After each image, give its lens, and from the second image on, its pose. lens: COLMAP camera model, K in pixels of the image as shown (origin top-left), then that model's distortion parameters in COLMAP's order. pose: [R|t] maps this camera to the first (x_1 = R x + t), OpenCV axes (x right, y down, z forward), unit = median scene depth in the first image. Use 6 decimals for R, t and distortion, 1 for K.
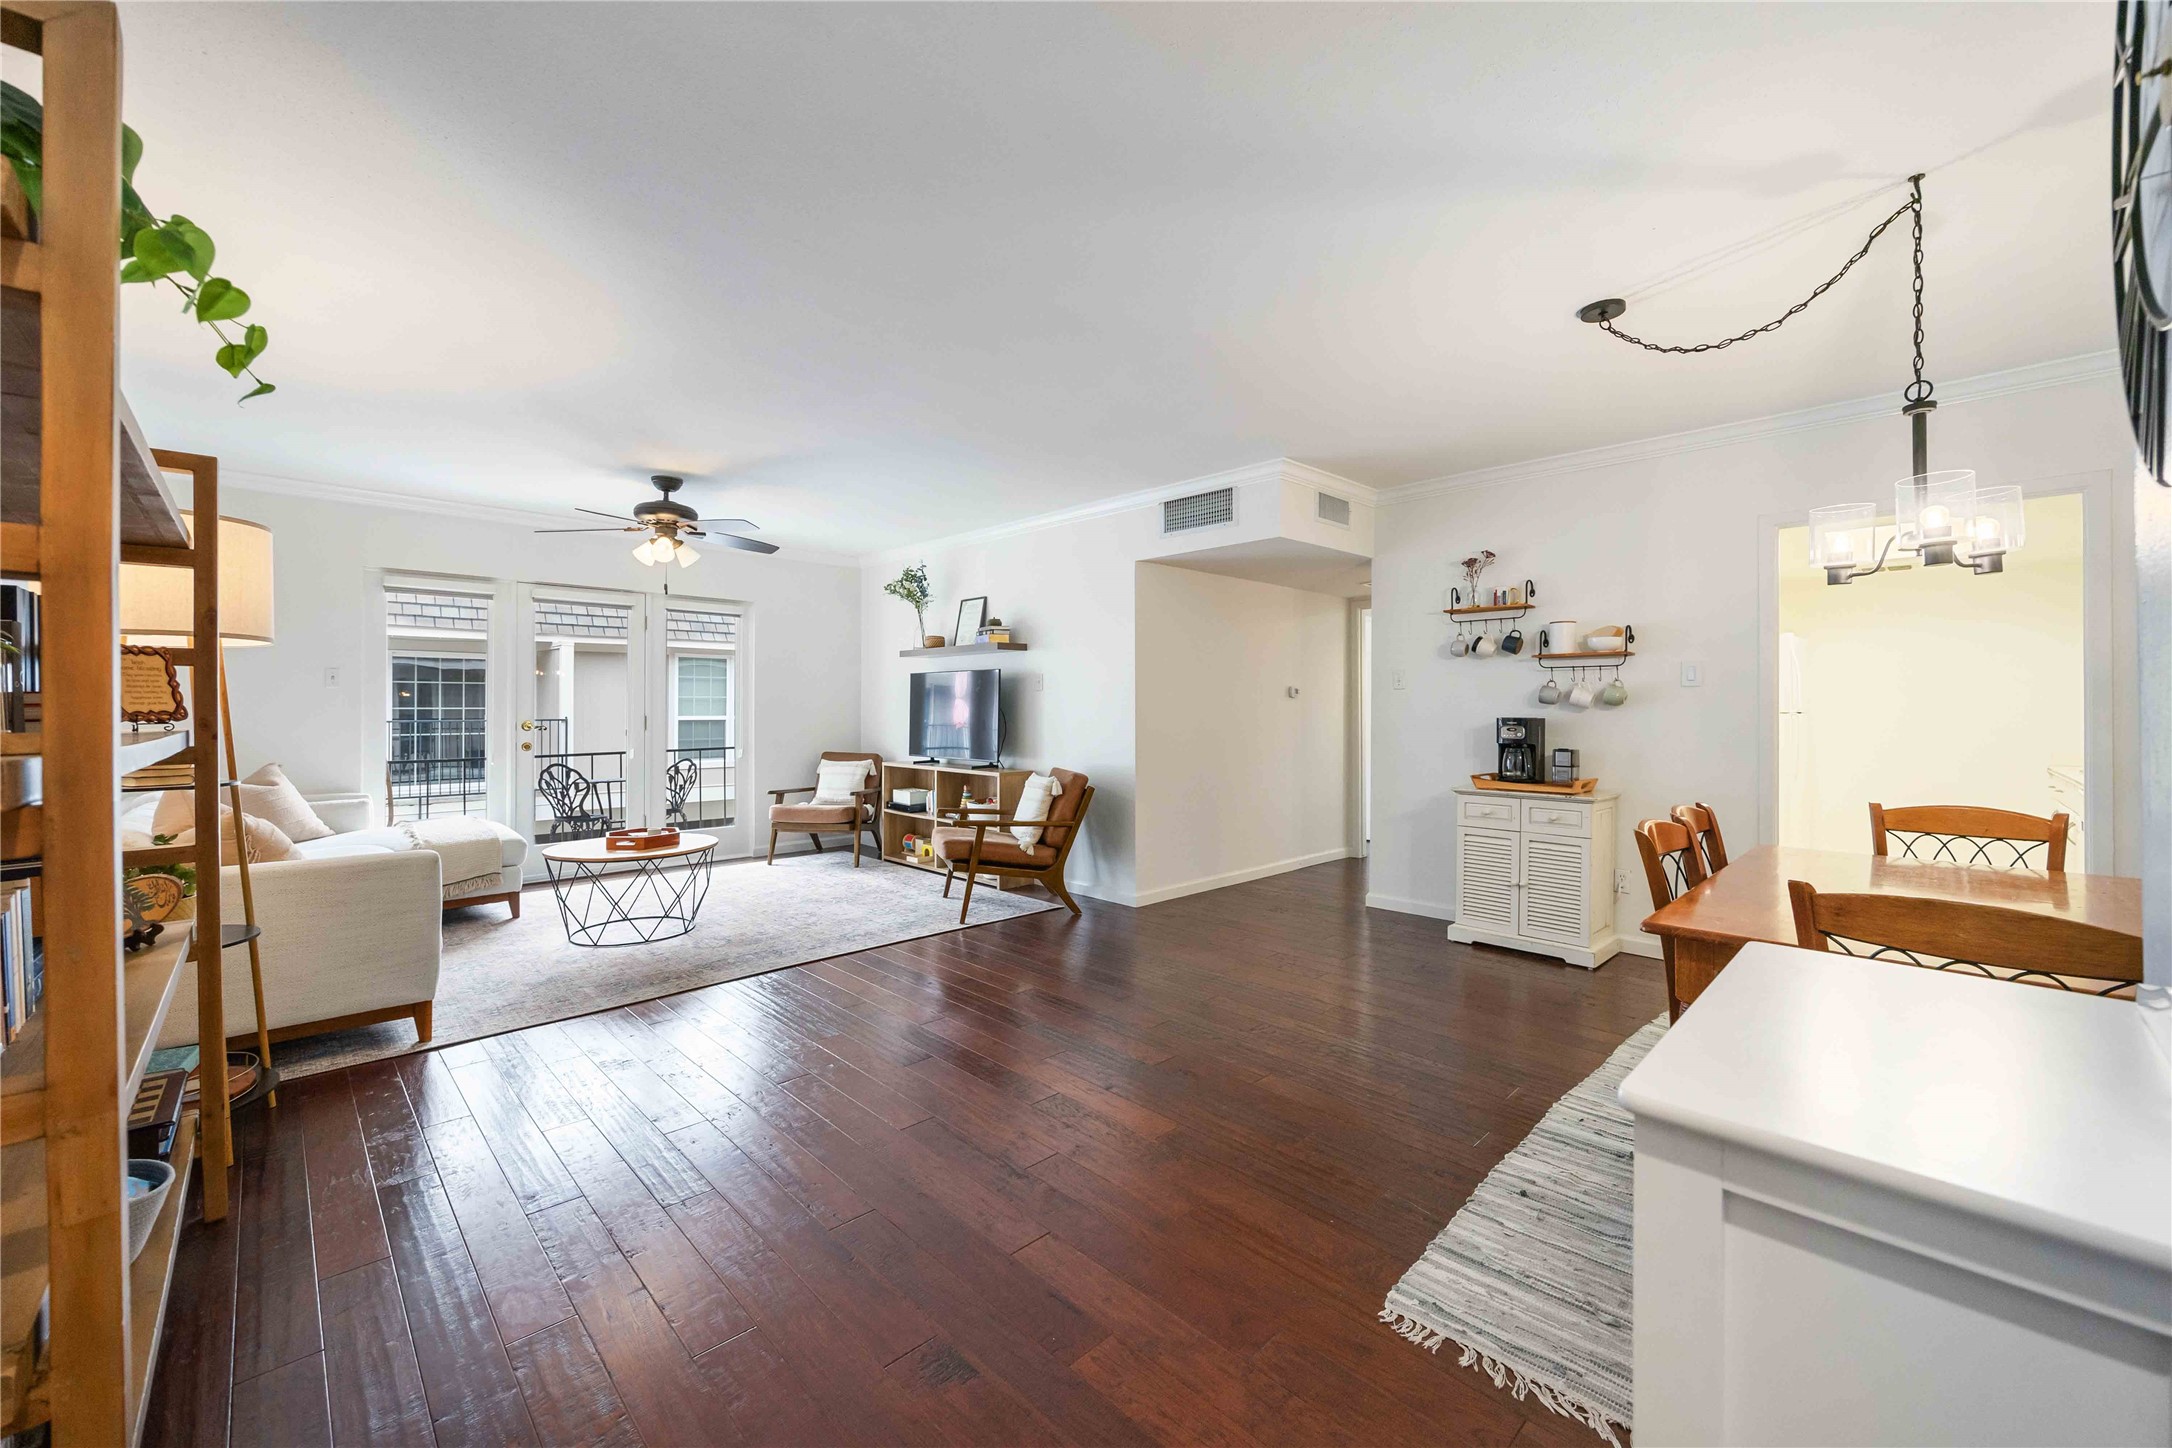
lens RADIAL K [[827.0, 0, 1086.0], [0, 827.0, 724.0], [0, 0, 1]] dist [-0.002824, -0.000293]
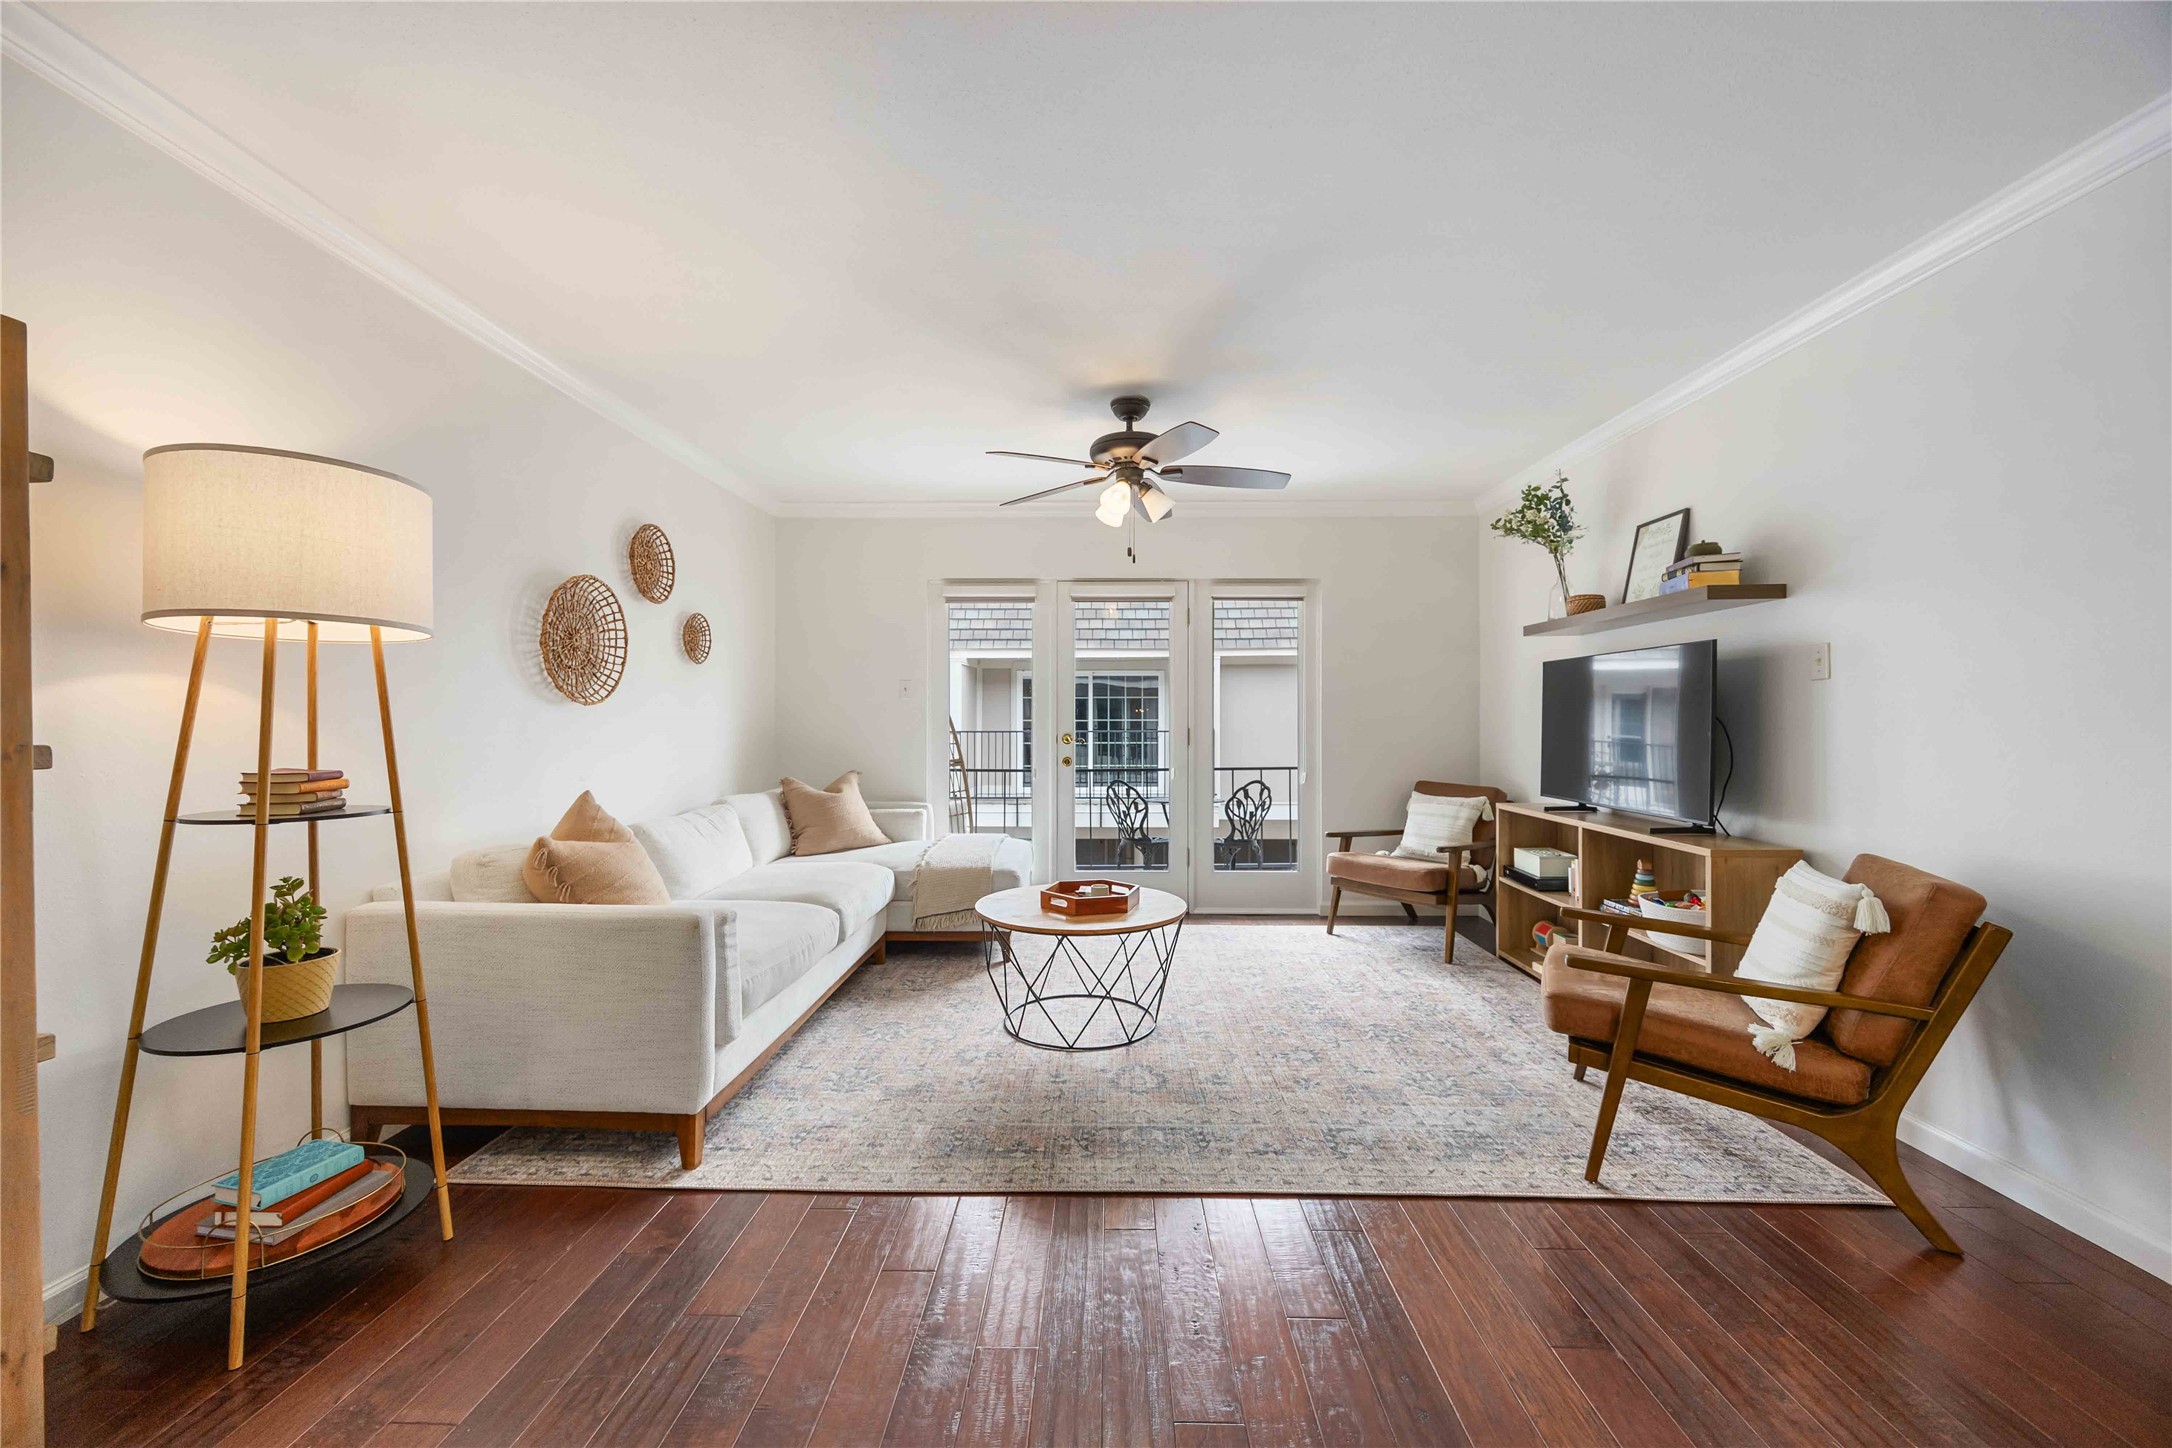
lens RADIAL K [[821.0, 0, 1093.1], [0, 821.0, 717.7], [0, 0, 1]] dist [0.001145, 0.000264]
pose [[0.700039, -0.002445, -0.714100, -0.012388], [-0.014046, 0.999754, -0.017192, -0.005086], [0.713966, 0.022065, 0.699833, 0.376378]]
